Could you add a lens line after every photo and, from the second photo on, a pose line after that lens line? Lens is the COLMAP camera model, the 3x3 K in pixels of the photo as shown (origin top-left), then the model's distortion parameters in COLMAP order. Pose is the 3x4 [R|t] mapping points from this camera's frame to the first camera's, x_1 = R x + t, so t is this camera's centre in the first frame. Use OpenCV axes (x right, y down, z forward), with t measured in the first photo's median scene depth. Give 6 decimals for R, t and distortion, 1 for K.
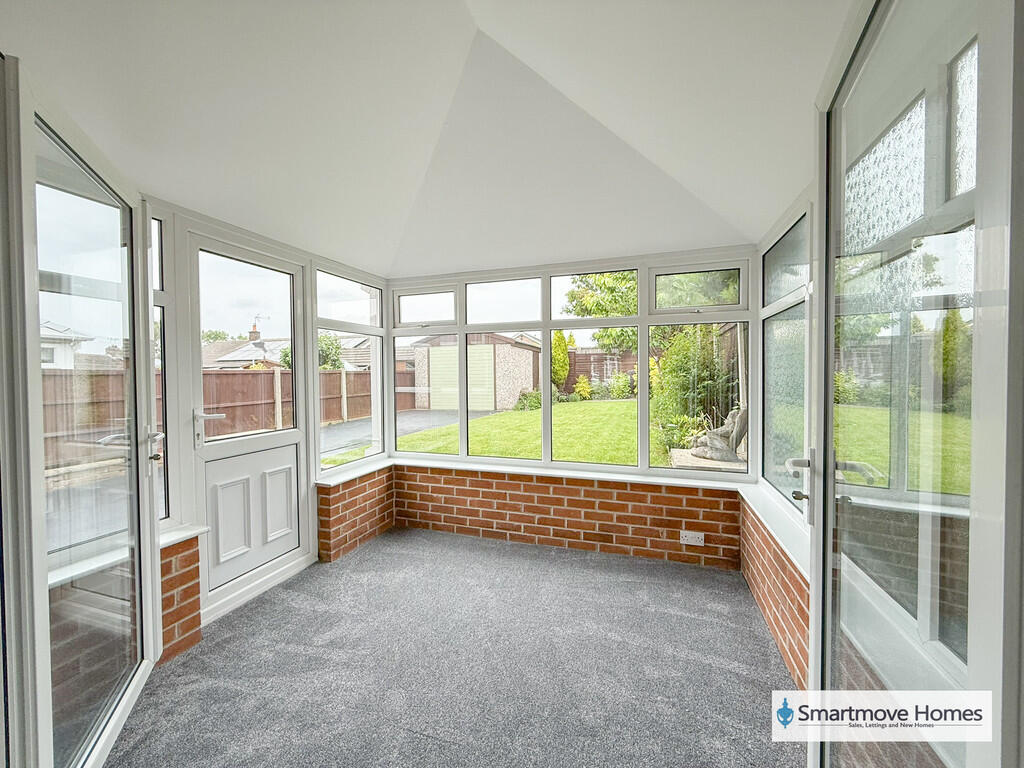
lens RADIAL K [[410.7, 0, 507.3], [0, 410.7, 382.6], [0, 0, 1]] dist [-0.001069, 0.000530]
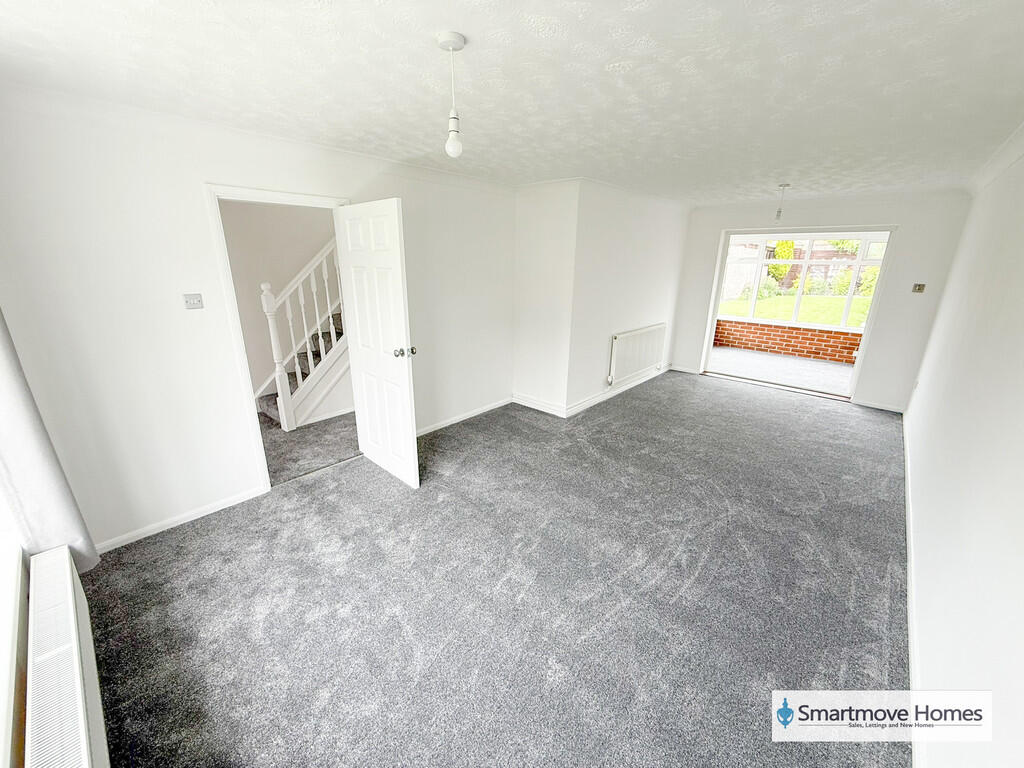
lens RADIAL K [[410.7, 0, 510.2], [0, 410.7, 383.8], [0, 0, 1]] dist [-0.001069, 0.000530]
pose [[0.916491, 0.132299, -0.377547, -0.494430], [-0.025264, 0.960992, 0.275420, -0.079254], [0.399258, -0.242881, 0.884083, -1.967097]]
